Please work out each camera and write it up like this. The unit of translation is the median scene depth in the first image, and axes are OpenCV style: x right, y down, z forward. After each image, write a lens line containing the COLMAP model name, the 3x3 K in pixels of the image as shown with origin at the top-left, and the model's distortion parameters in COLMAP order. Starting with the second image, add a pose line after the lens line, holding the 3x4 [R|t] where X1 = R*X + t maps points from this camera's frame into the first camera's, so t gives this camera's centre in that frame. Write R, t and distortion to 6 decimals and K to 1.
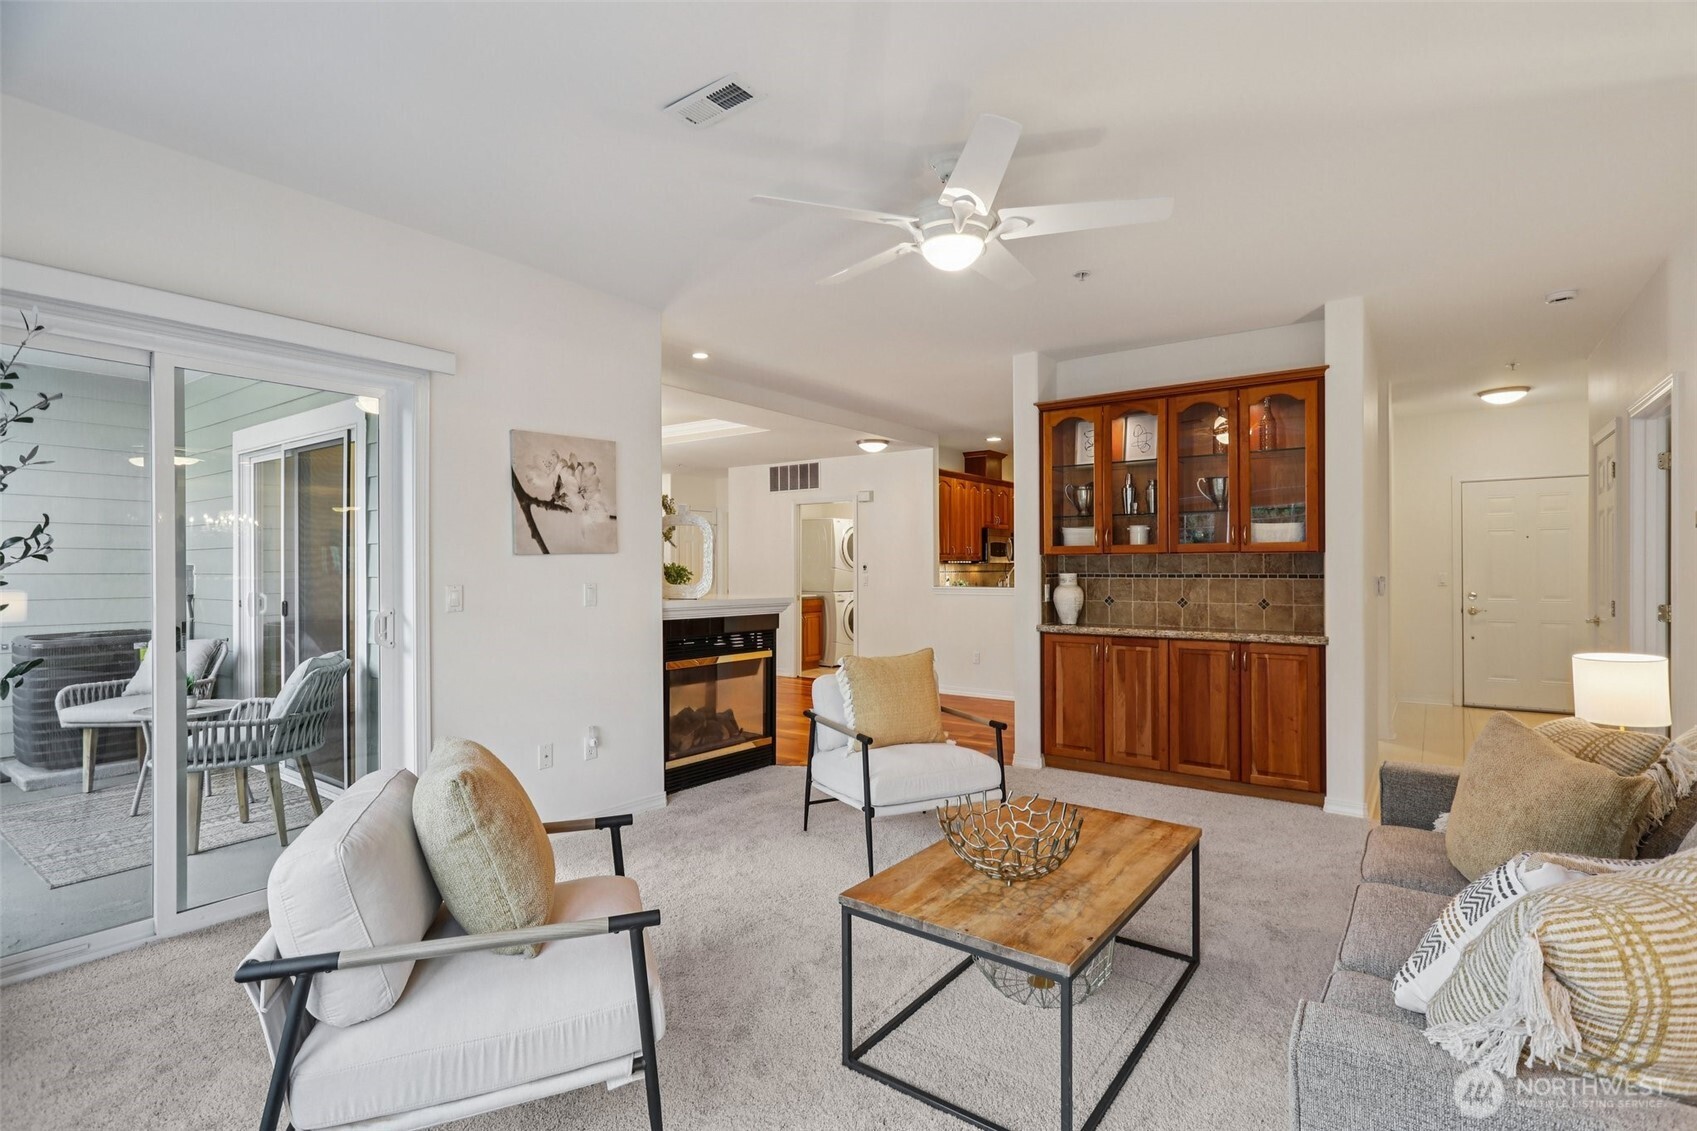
lens RADIAL K [[799.4, 0, 849.7], [0, 799.4, 566.4], [0, 0, 1]] dist [0.000352, 0.000095]
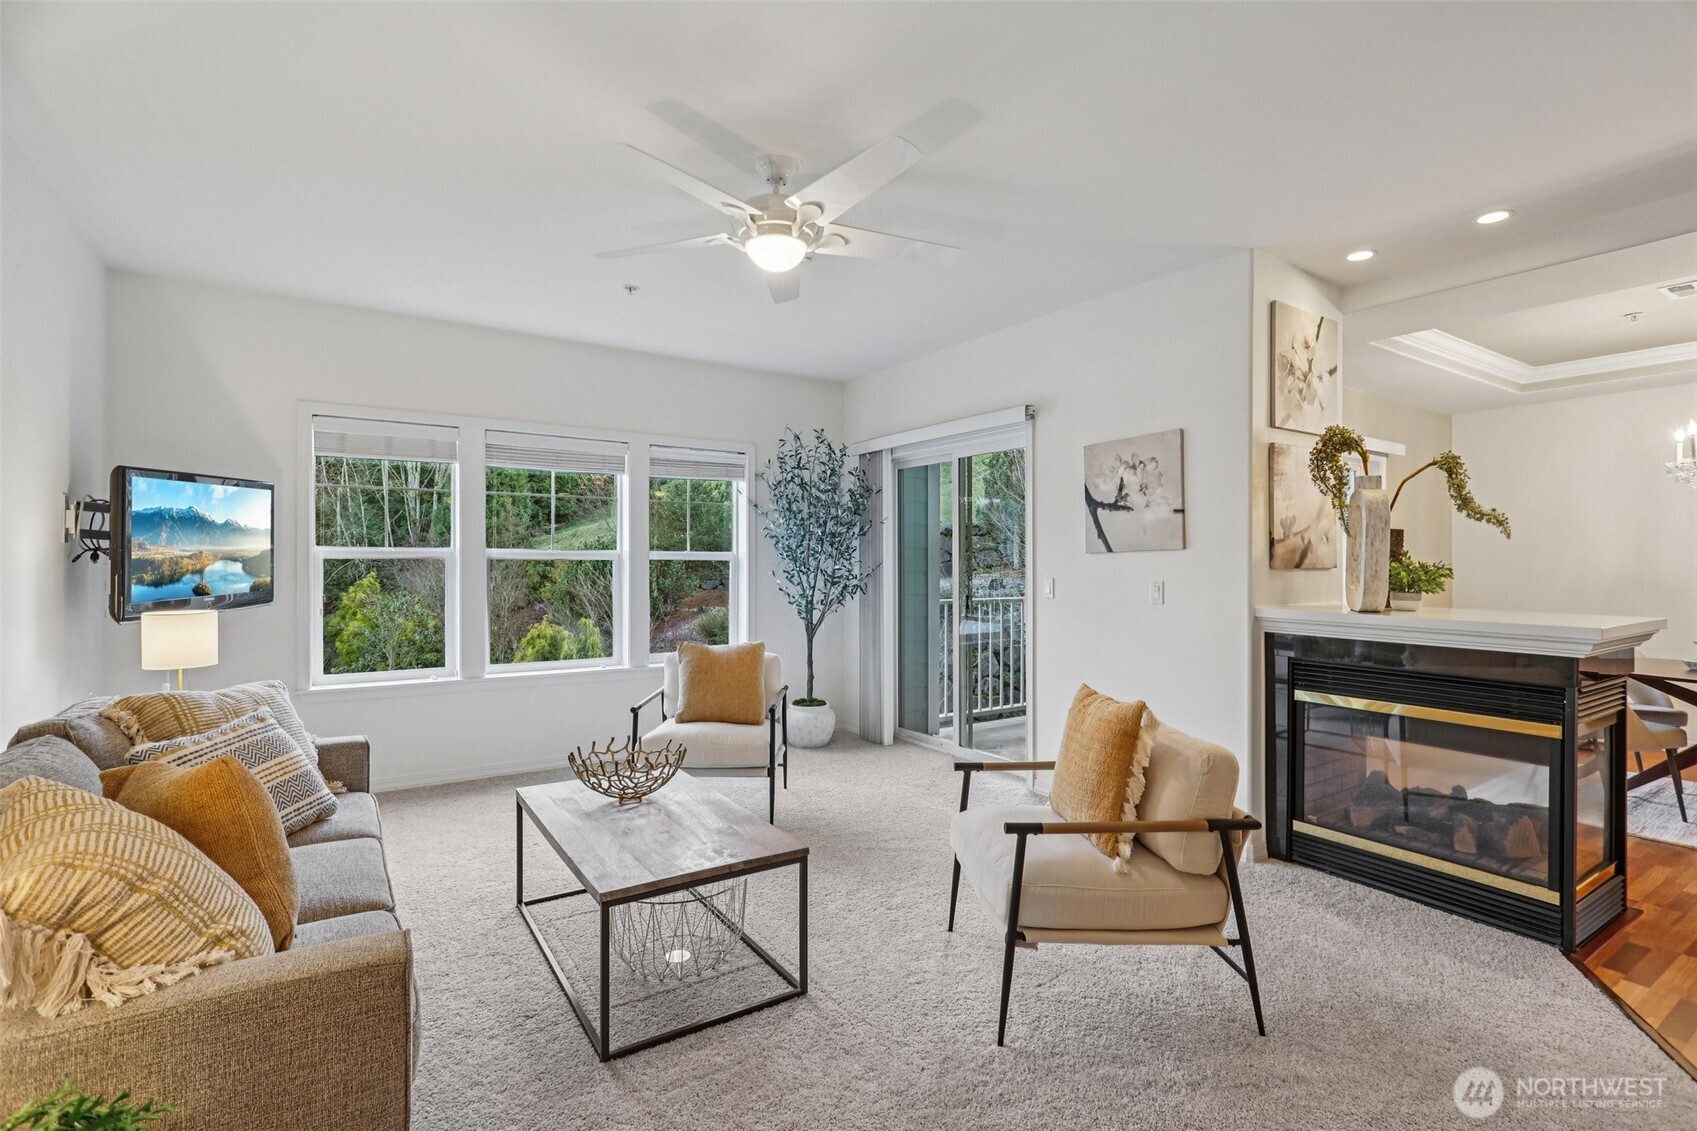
lens RADIAL K [[799.4, 0, 849.0], [0, 799.4, 562.0], [0, 0, 1]] dist [0.000352, 0.000095]
pose [[-0.342443, -0.000252, -0.939539, 0.755146], [-0.002381, 0.999997, 0.000600, -0.001967], [0.939536, 0.002443, -0.342442, 1.030361]]
